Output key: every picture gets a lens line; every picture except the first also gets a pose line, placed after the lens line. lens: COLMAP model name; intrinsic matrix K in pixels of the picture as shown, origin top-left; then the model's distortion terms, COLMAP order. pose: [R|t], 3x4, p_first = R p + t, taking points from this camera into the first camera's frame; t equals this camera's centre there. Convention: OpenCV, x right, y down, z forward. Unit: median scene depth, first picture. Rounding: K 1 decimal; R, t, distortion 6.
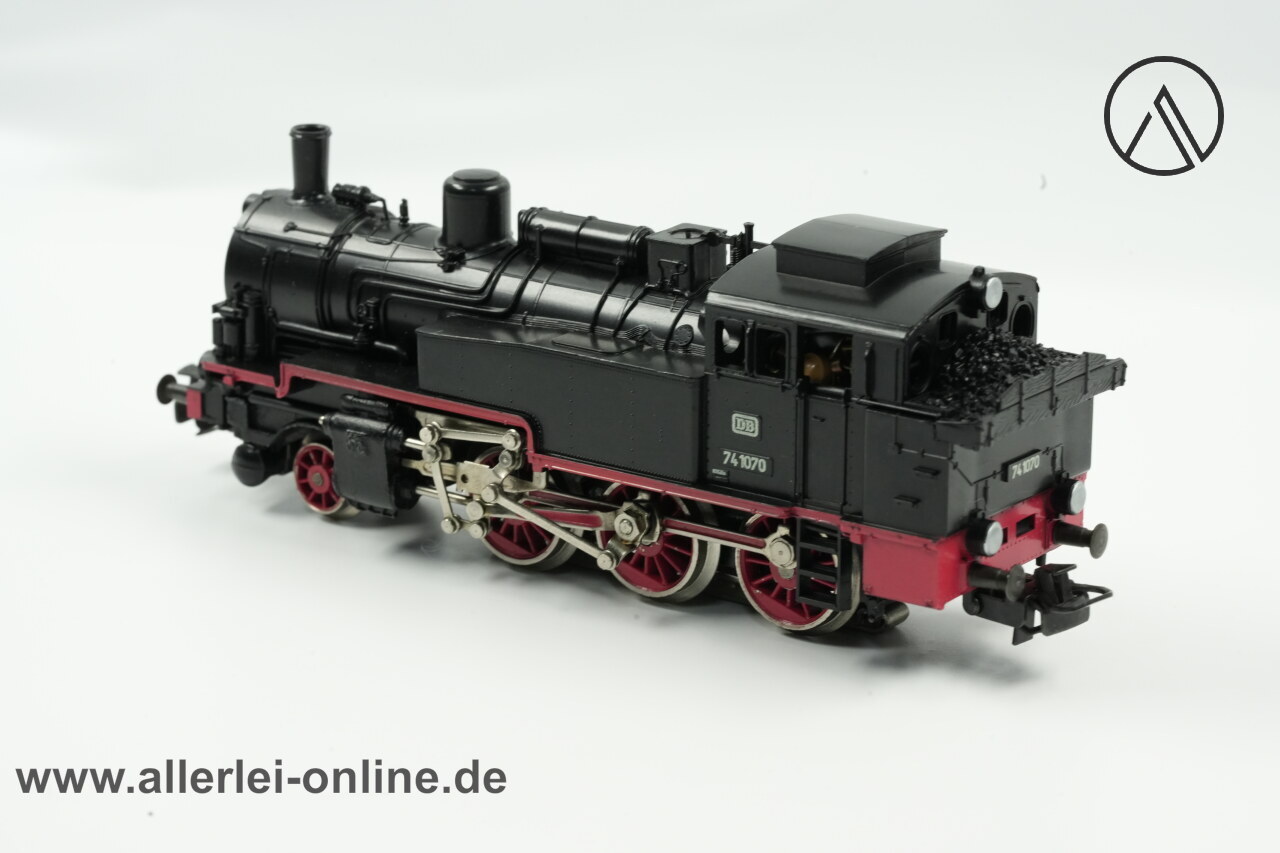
lens RADIAL K [[4382.2, 0, 640.0], [0, 4382.2, 426.5], [0, 0, 1]] dist [-0.217476, -1.137431]
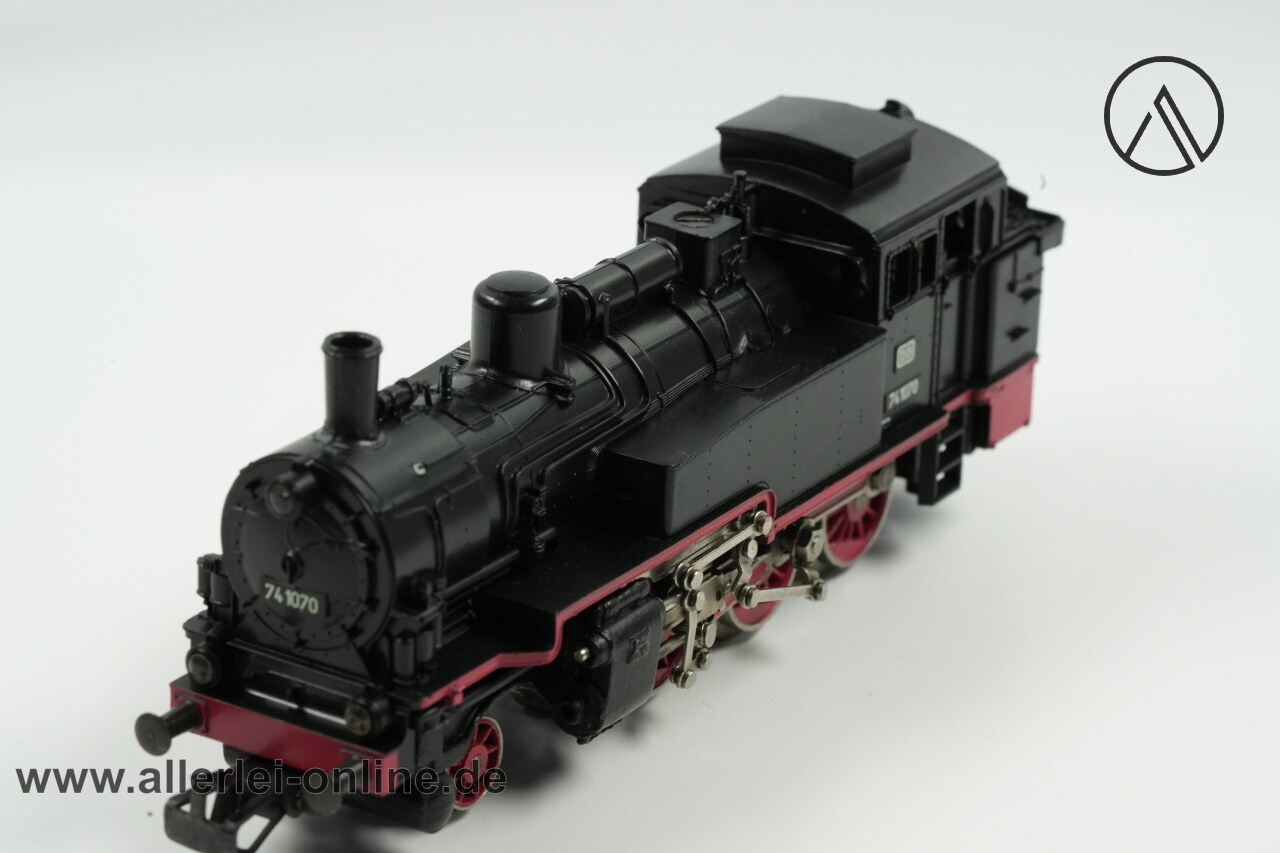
lens RADIAL K [[4382.2, 0, 640.0], [0, 4382.2, 426.5], [0, 0, 1]] dist [-0.217476, -1.137431]
pose [[-0.086510, -0.373386, 0.923634, -0.804619], [0.251142, 0.888994, 0.382905, -0.343784], [-0.964077, 0.265088, 0.016866, 1.035435]]
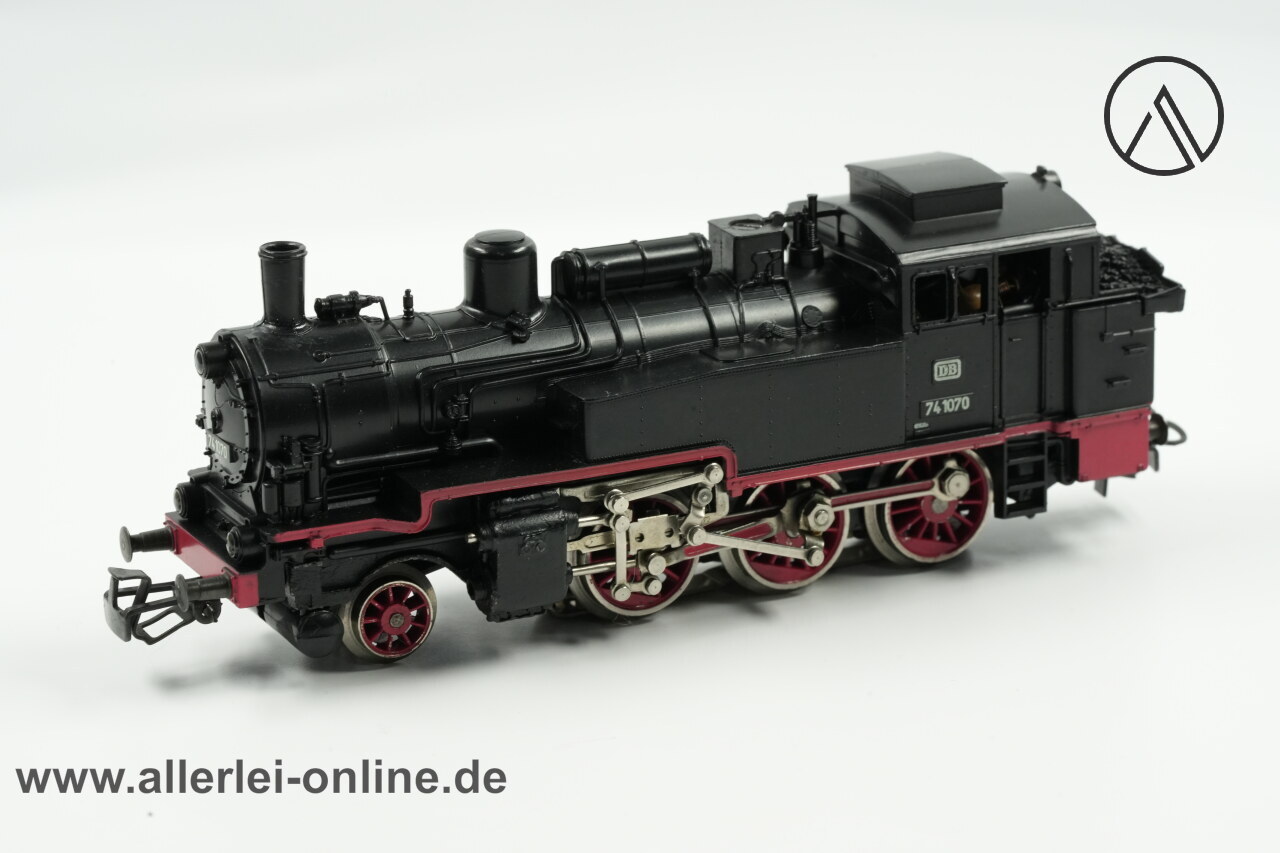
lens RADIAL K [[4382.2, 0, 640.0], [0, 4382.2, 426.5], [0, 0, 1]] dist [-0.217476, -1.137431]
pose [[0.429885, -0.267852, 0.862238, -0.891760], [0.264395, 0.950464, 0.163440, -0.173825], [-0.863304, 0.157711, 0.479409, 0.568357]]
